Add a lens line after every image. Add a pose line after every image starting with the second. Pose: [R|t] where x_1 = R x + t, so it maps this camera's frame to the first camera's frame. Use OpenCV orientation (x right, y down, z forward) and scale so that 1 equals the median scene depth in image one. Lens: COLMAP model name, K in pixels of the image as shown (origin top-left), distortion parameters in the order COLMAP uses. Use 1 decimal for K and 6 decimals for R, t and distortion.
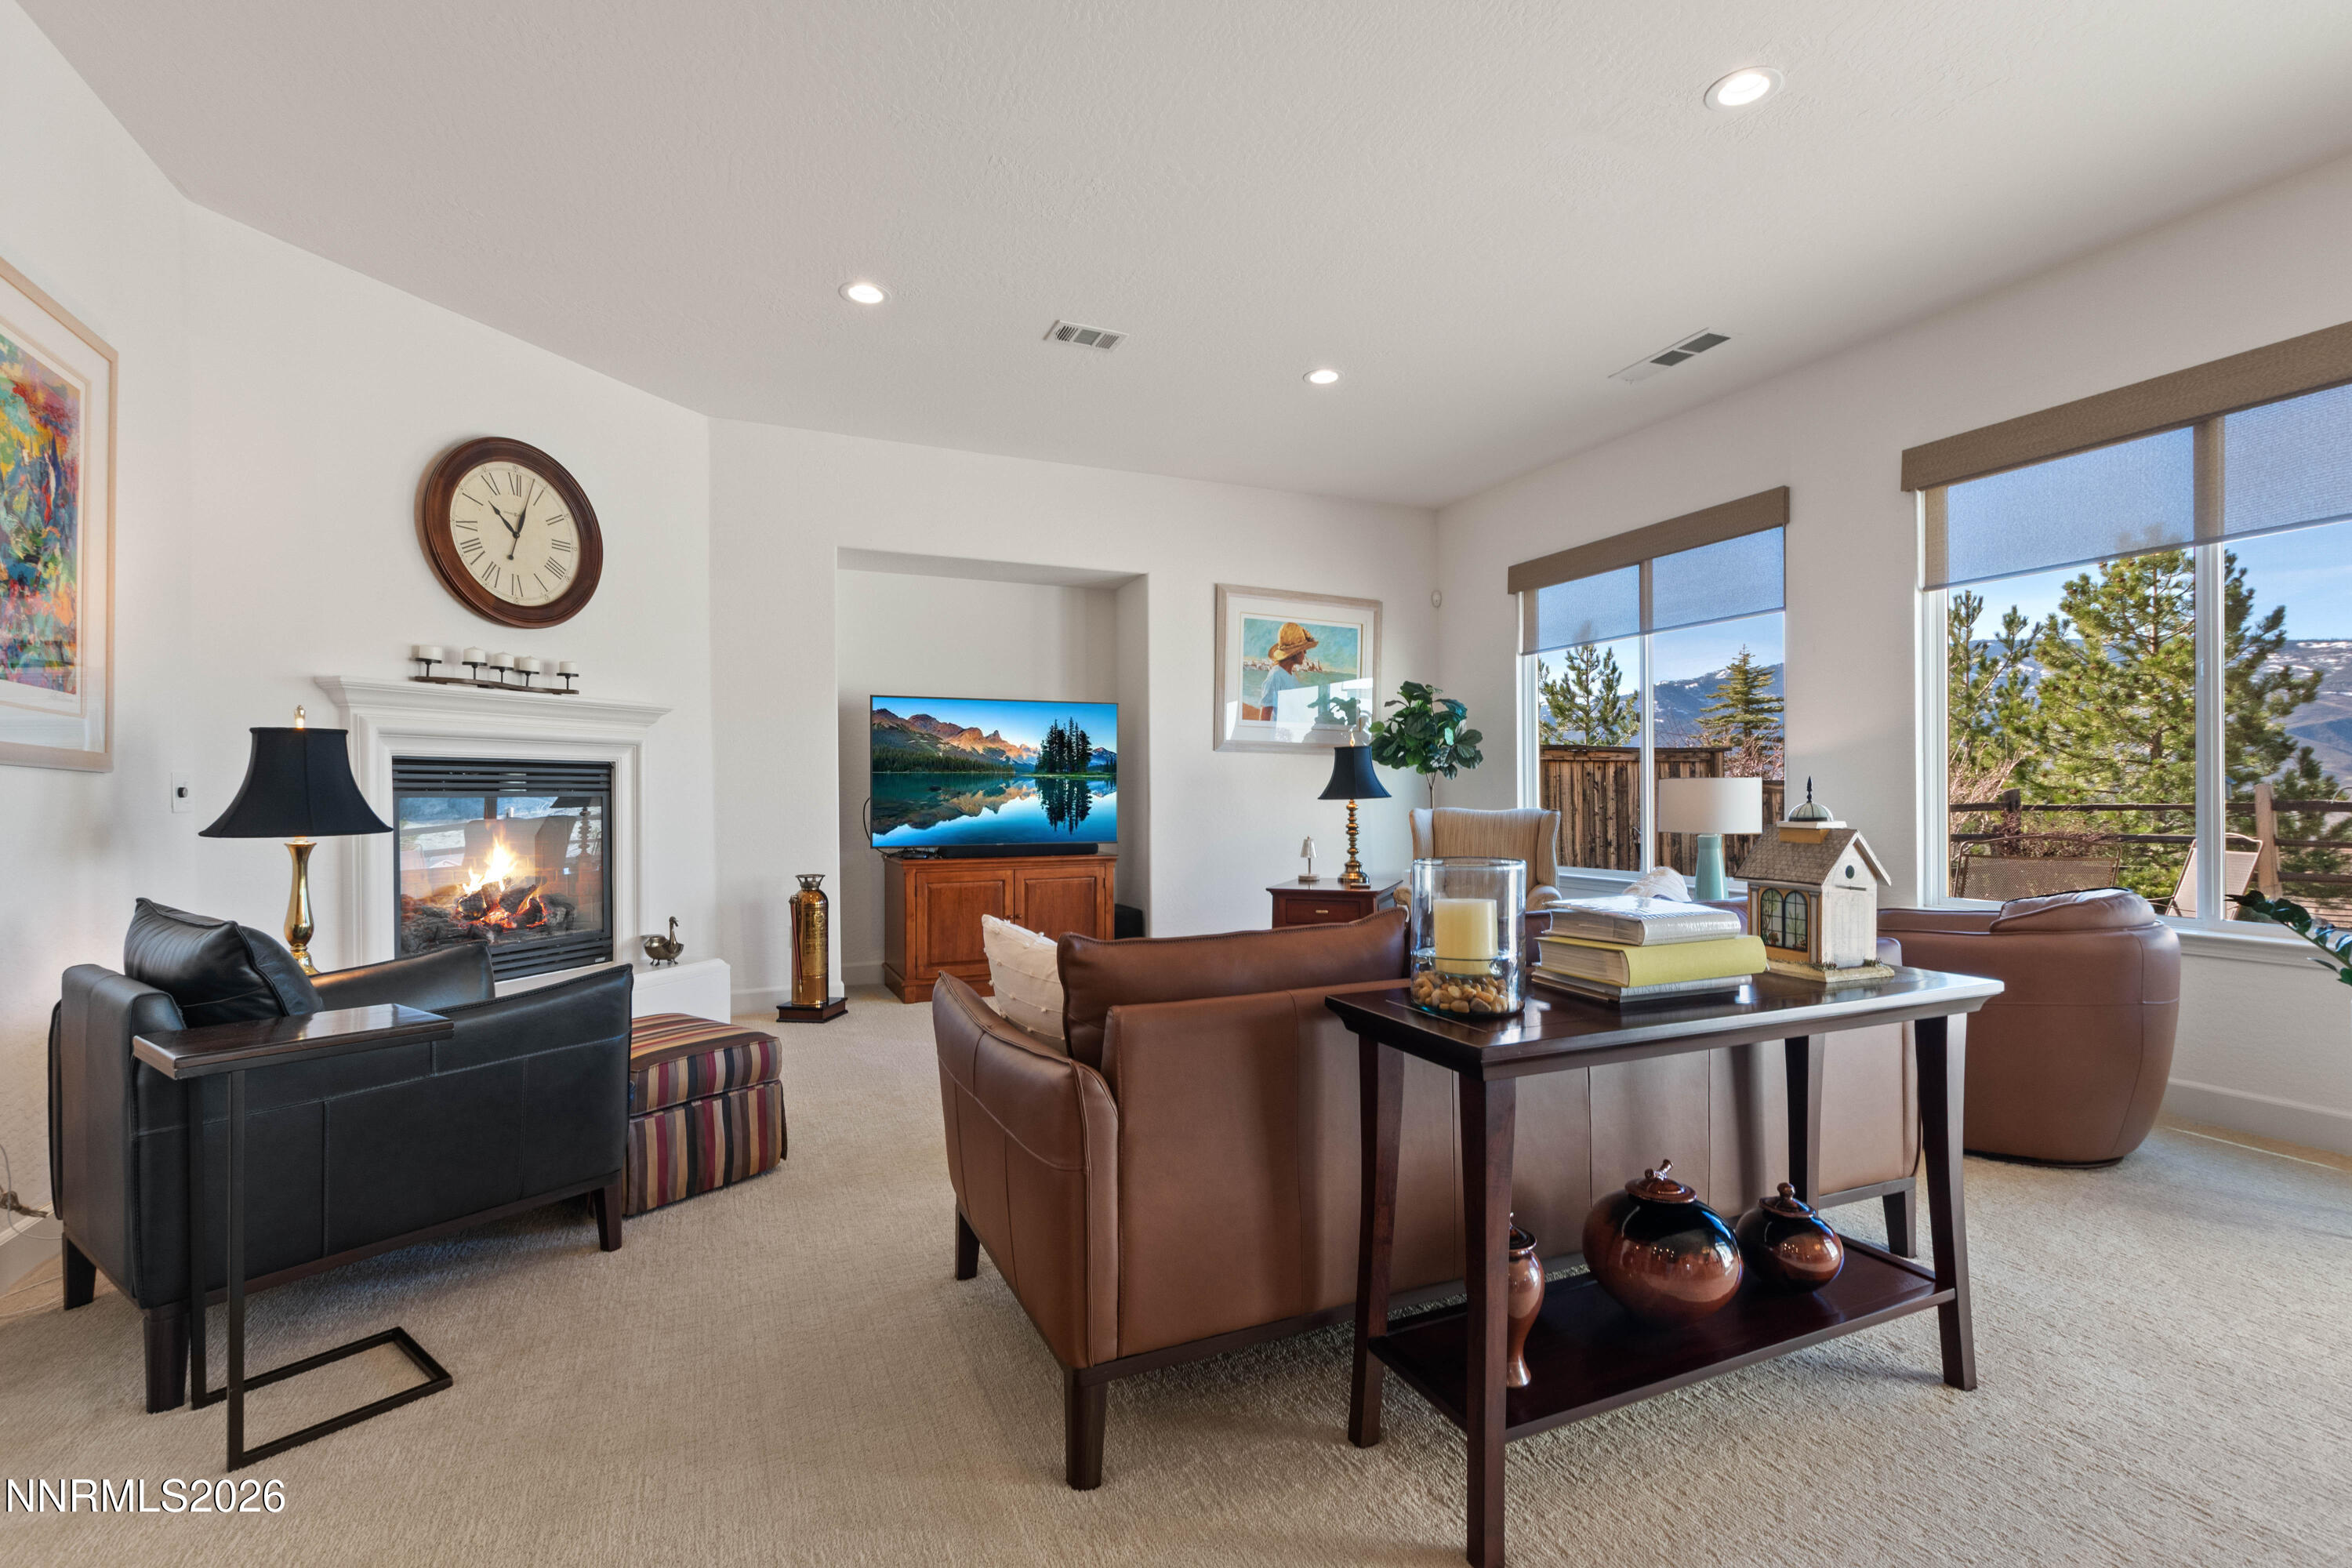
lens RADIAL K [[1038.2, 0, 1138.4], [0, 1038.2, 789.3], [0, 0, 1]] dist [0.006572, -0.002933]
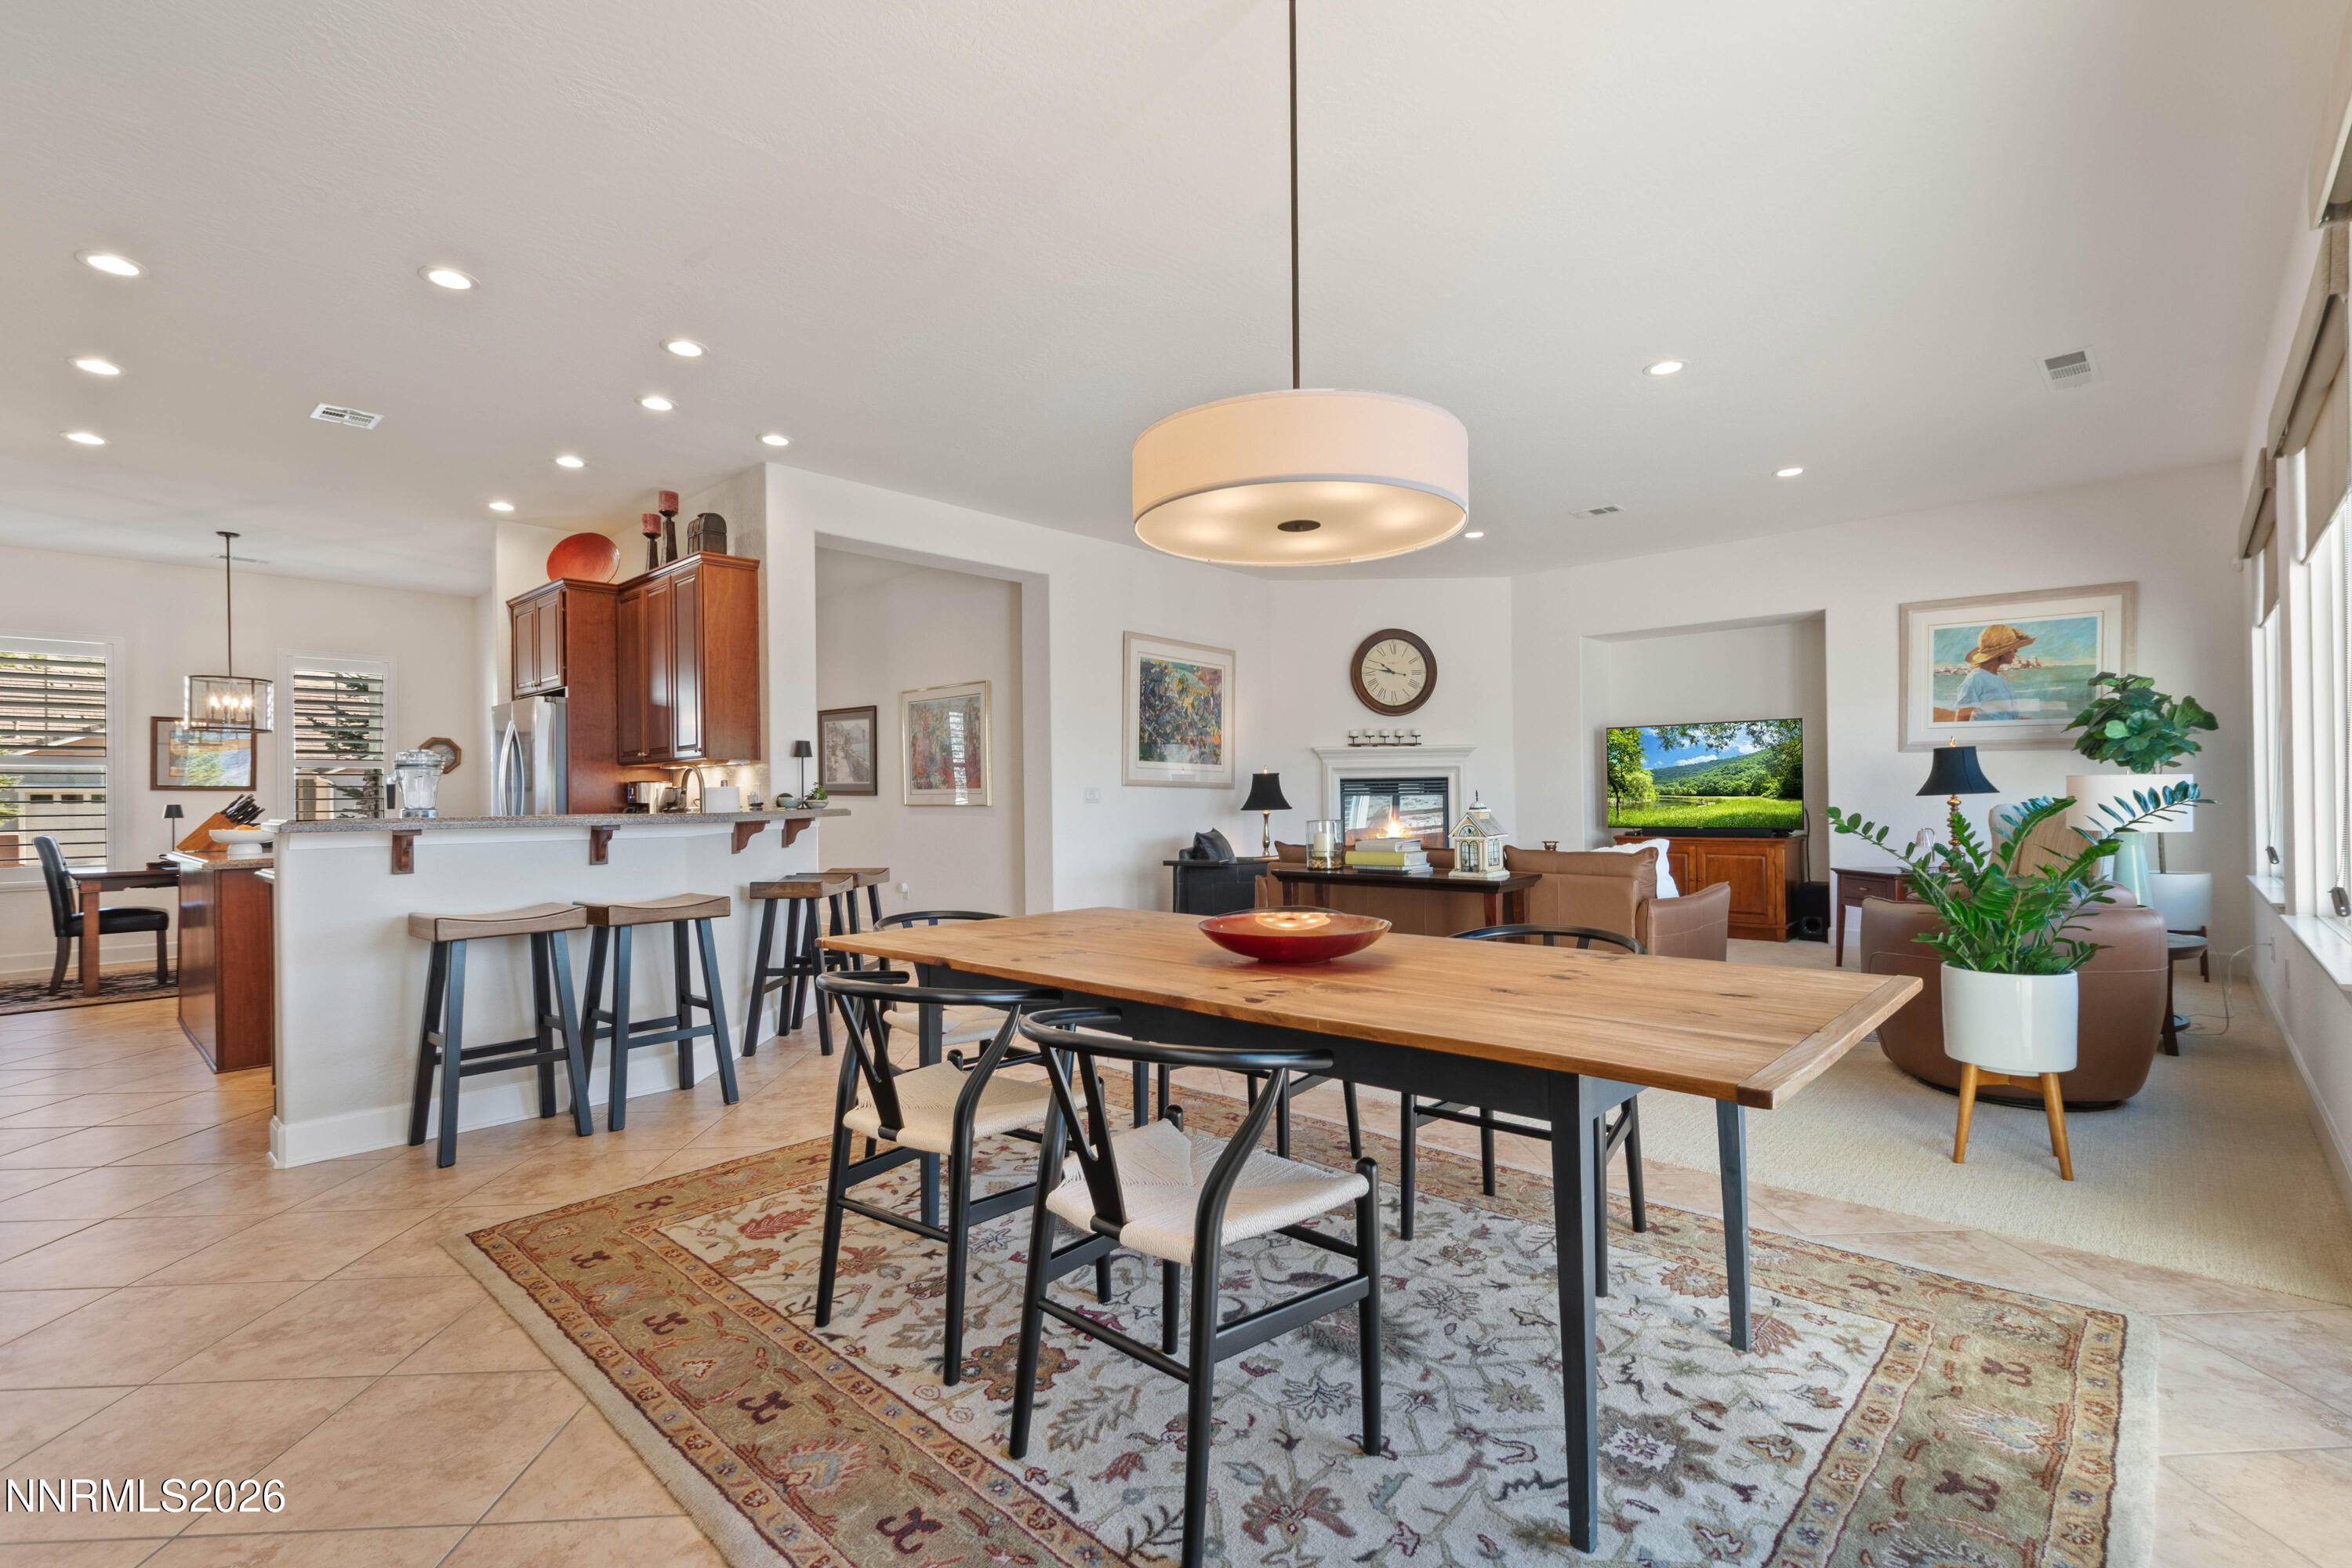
lens RADIAL K [[1038.2, 0, 1159.0], [0, 1038.2, 799.6], [0, 0, 1]] dist [0.006572, -0.002933]
pose [[0.402714, 0.002983, -0.915321, 1.122433], [0.016027, 0.999818, 0.010310, -0.012685], [0.915186, -0.018822, 0.402593, -0.294339]]
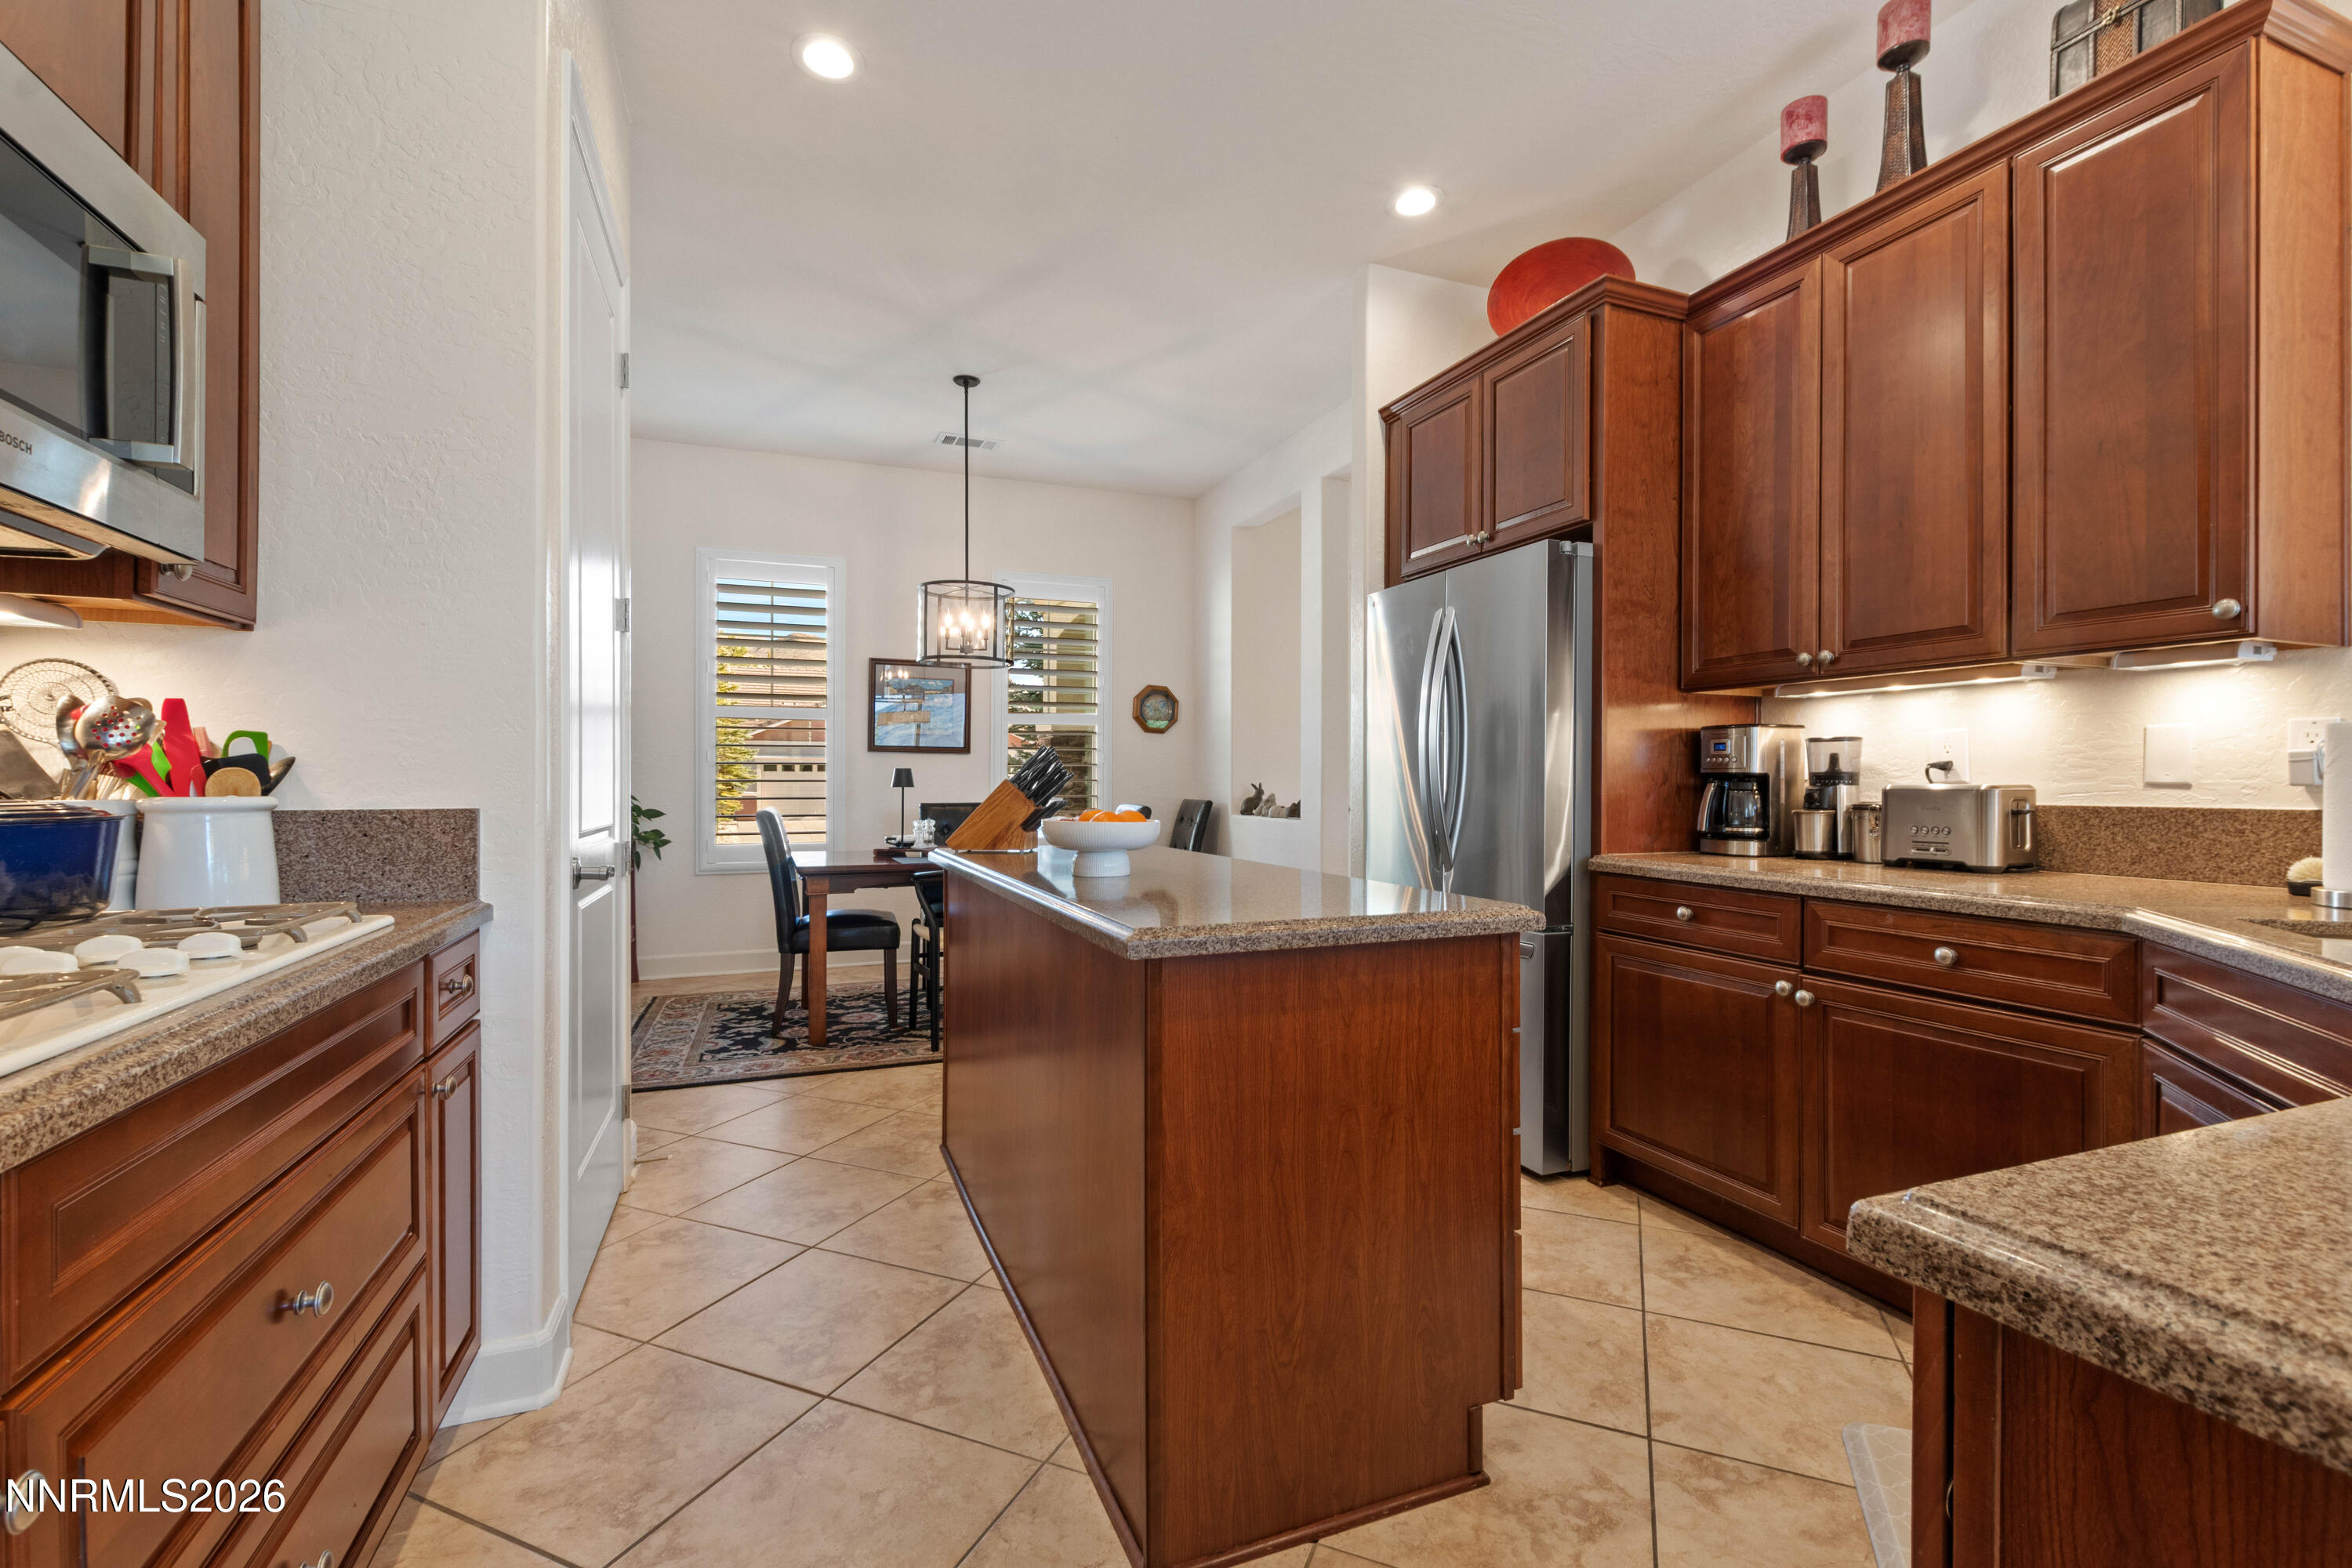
lens RADIAL K [[1038.2, 0, 1179.1], [0, 1038.2, 791.9], [0, 0, 1]] dist [0.006572, -0.002933]
pose [[-0.030481, 0.018623, -0.999362, 0.173771], [0.004057, 0.999820, 0.018508, -0.006610], [0.999527, -0.003490, -0.030551, -0.699251]]
